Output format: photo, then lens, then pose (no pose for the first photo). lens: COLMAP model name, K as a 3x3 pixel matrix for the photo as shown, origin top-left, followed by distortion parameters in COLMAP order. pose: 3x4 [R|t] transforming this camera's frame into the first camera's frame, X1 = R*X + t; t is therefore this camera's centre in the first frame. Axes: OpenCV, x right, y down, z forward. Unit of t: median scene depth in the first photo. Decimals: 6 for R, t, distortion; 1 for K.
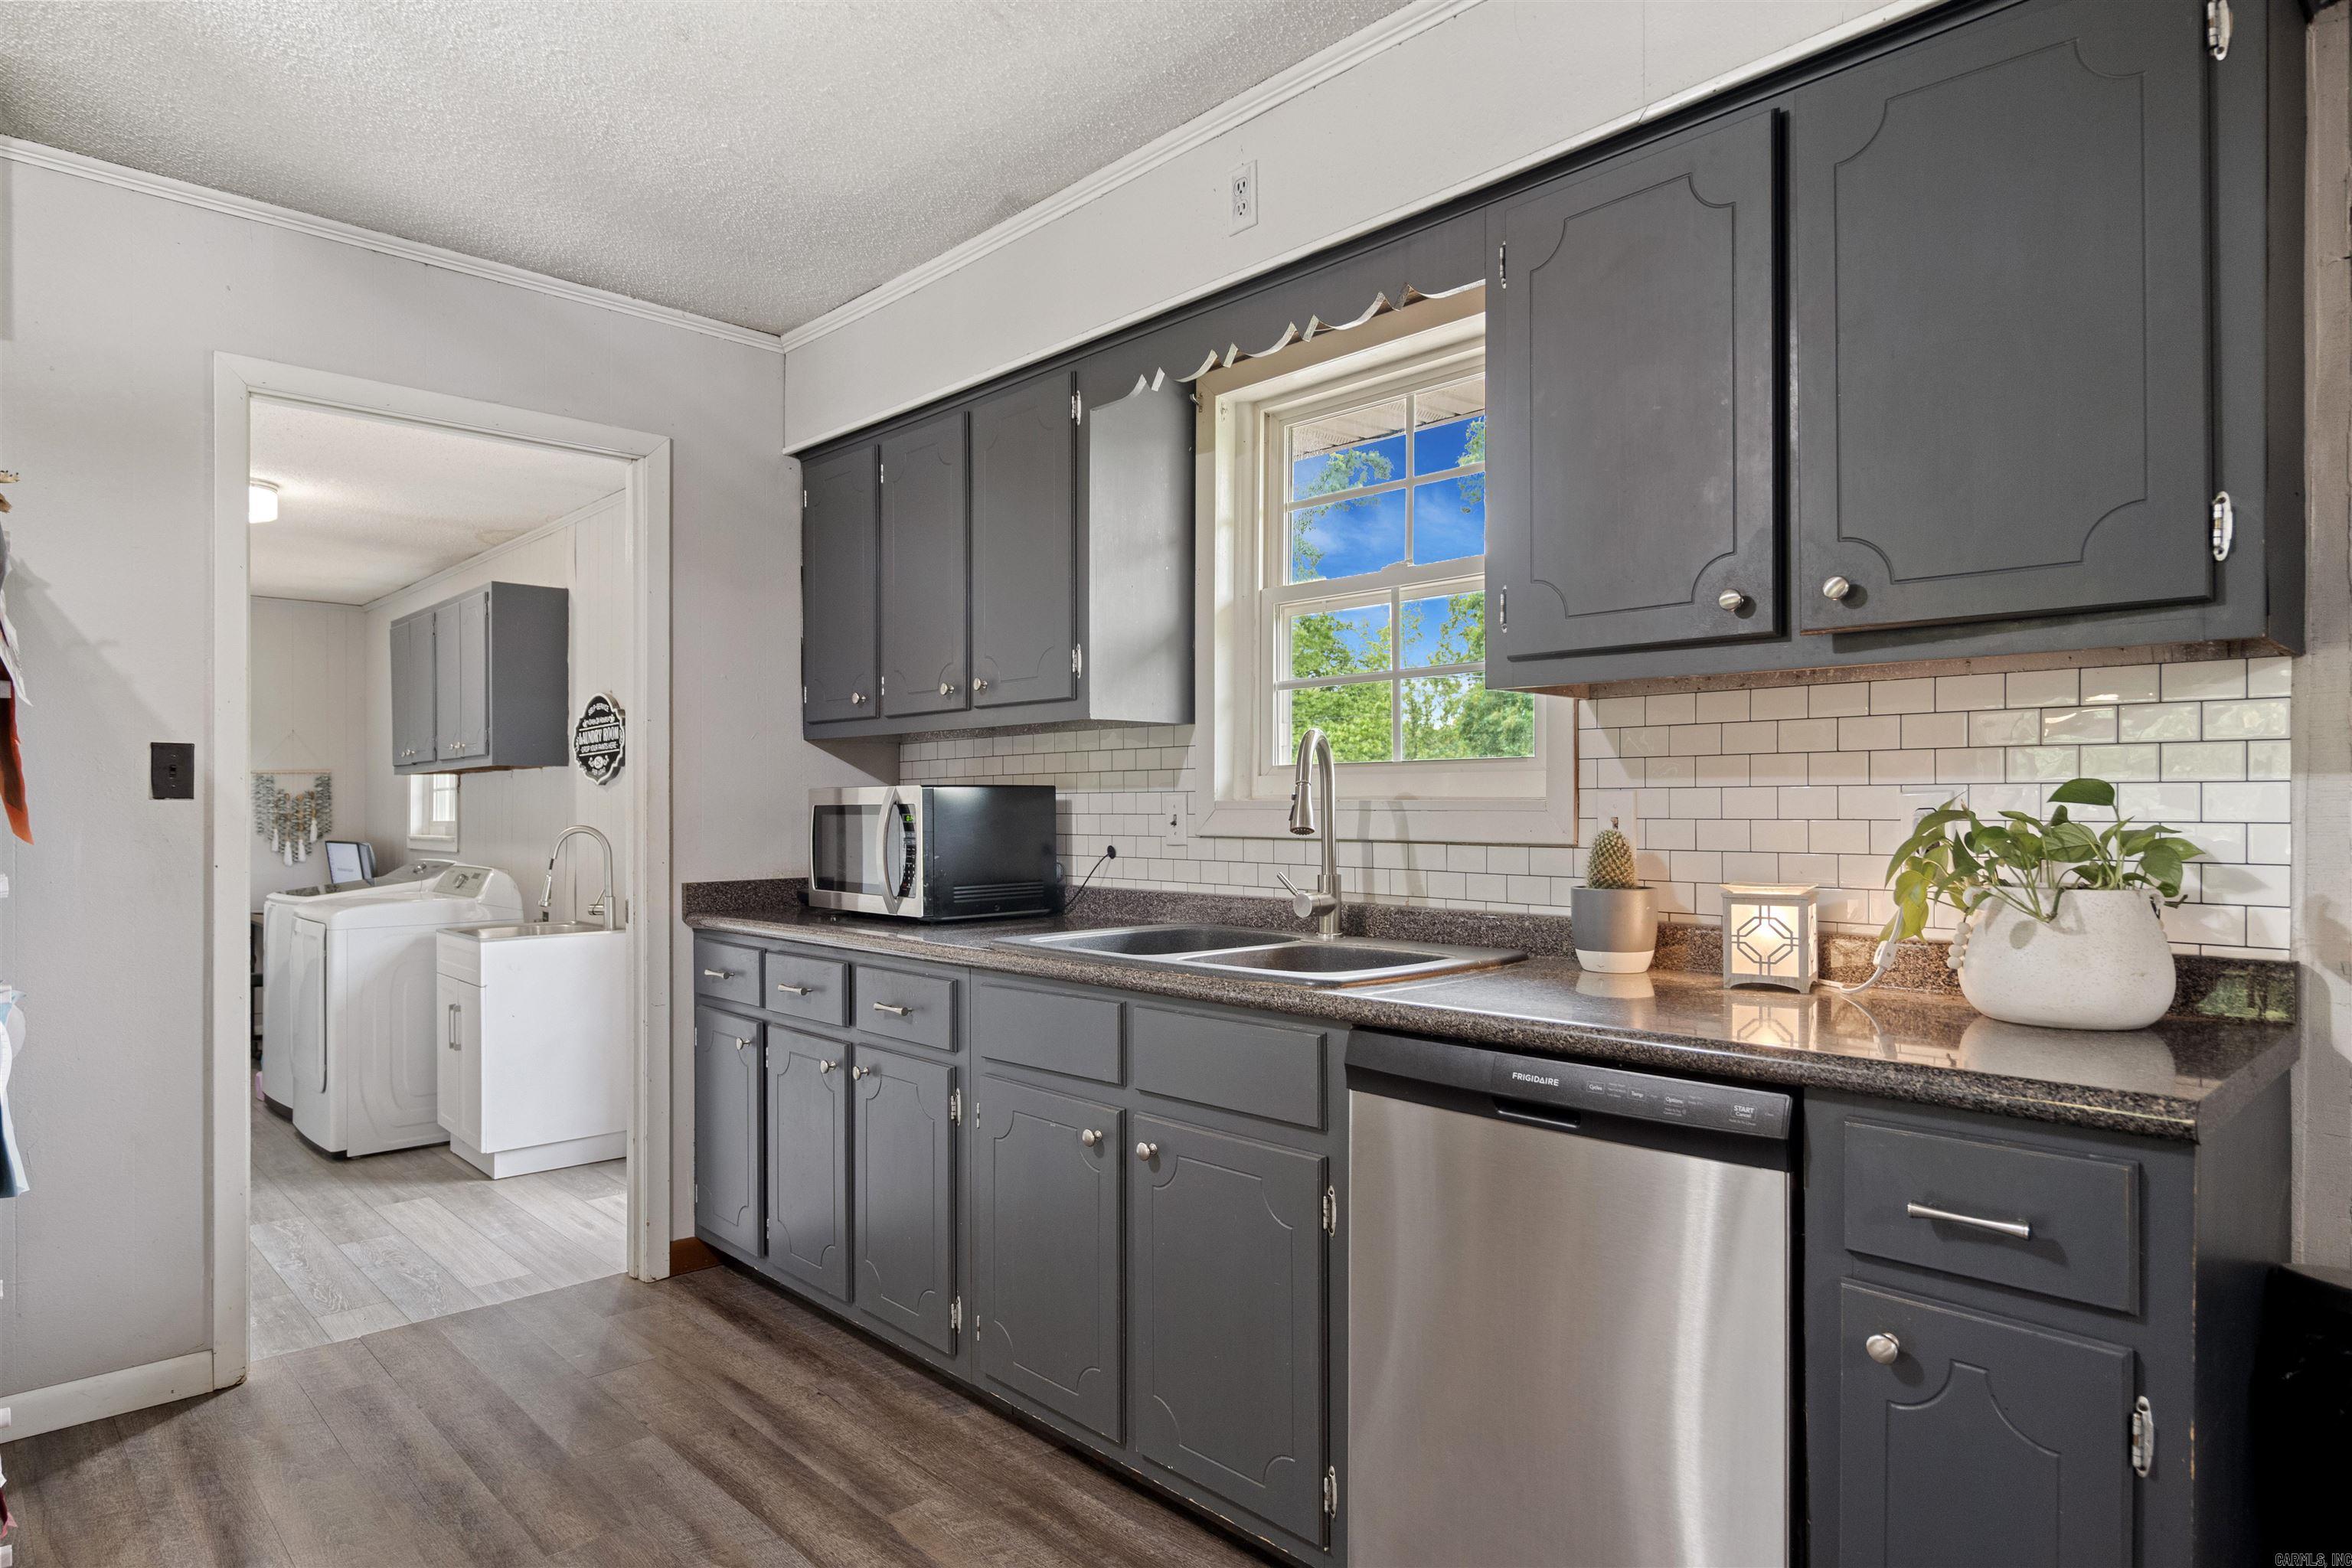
lens RADIAL K [[1330.9, 0, 1149.9], [0, 1330.9, 799.5], [0, 0, 1]] dist [0.001402, -0.001504]
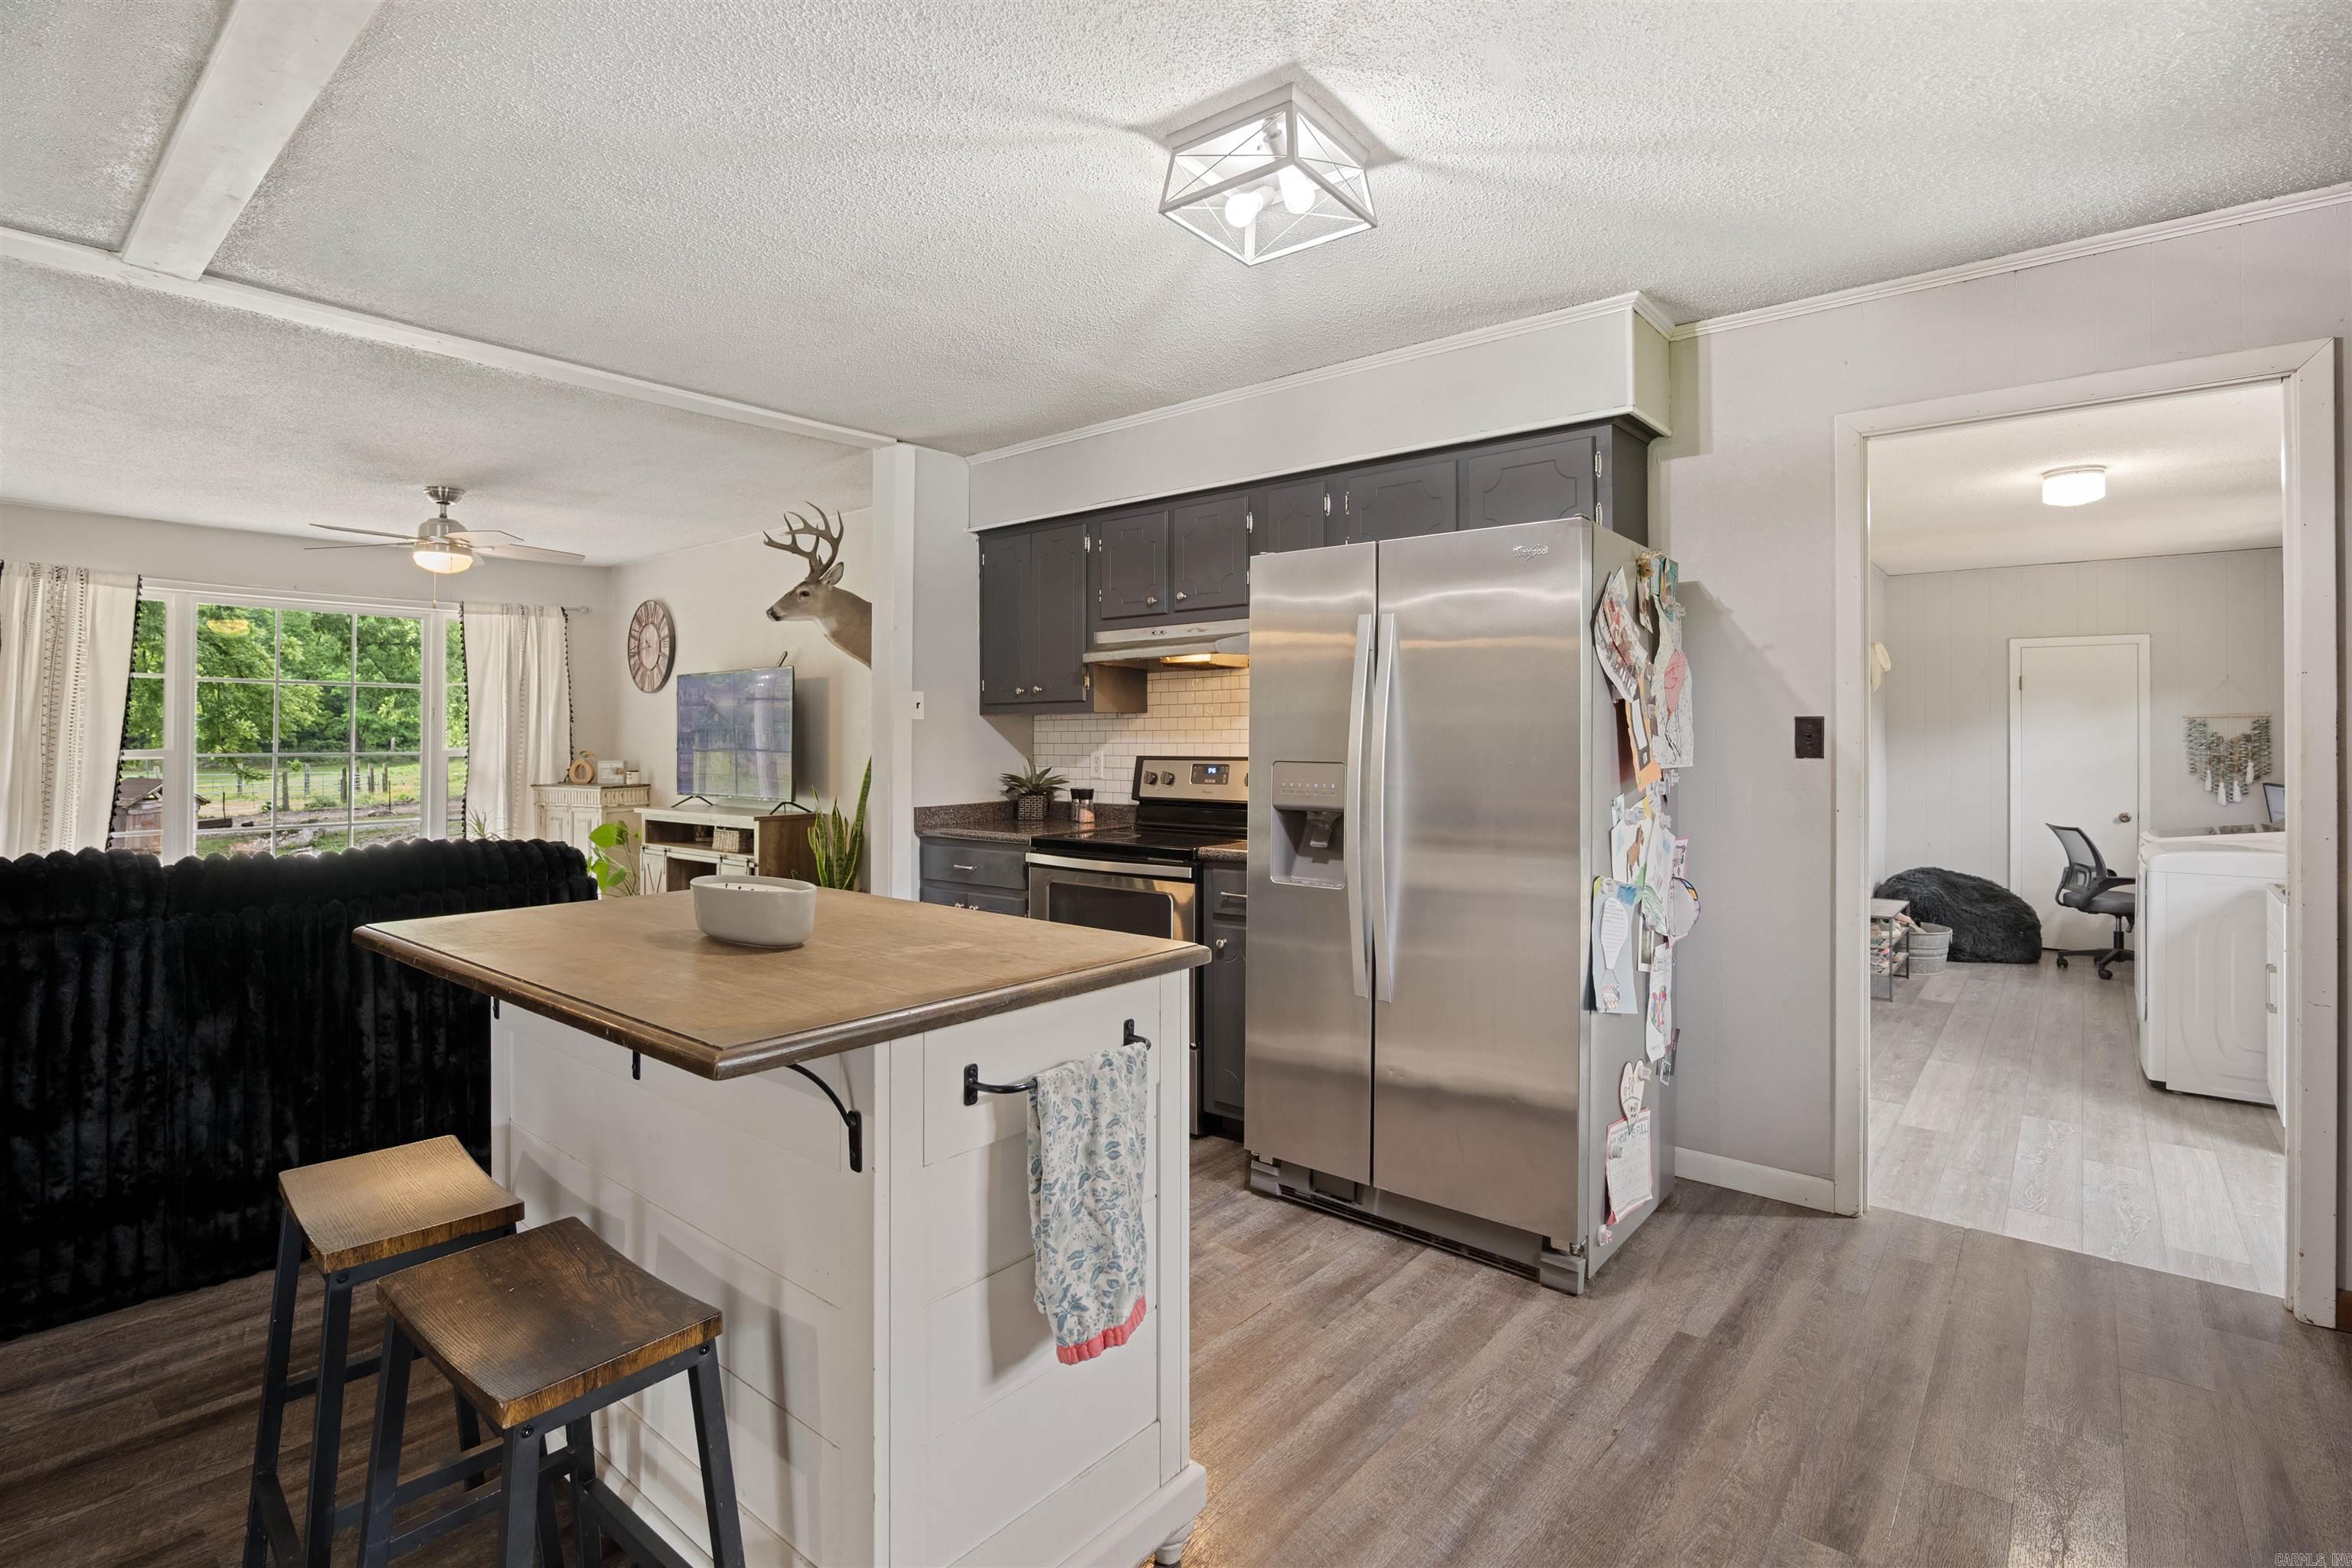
lens RADIAL K [[1099.6, 0, 1195.3], [0, 1099.6, 719.9], [0, 0, 1]] dist [-0.024272, 0.003565]
pose [[0.133494, -0.012314, -0.990973, 0.254477], [0.002044, 0.999924, -0.012150, -0.025186], [0.991048, -0.000403, 0.133509, 0.222715]]
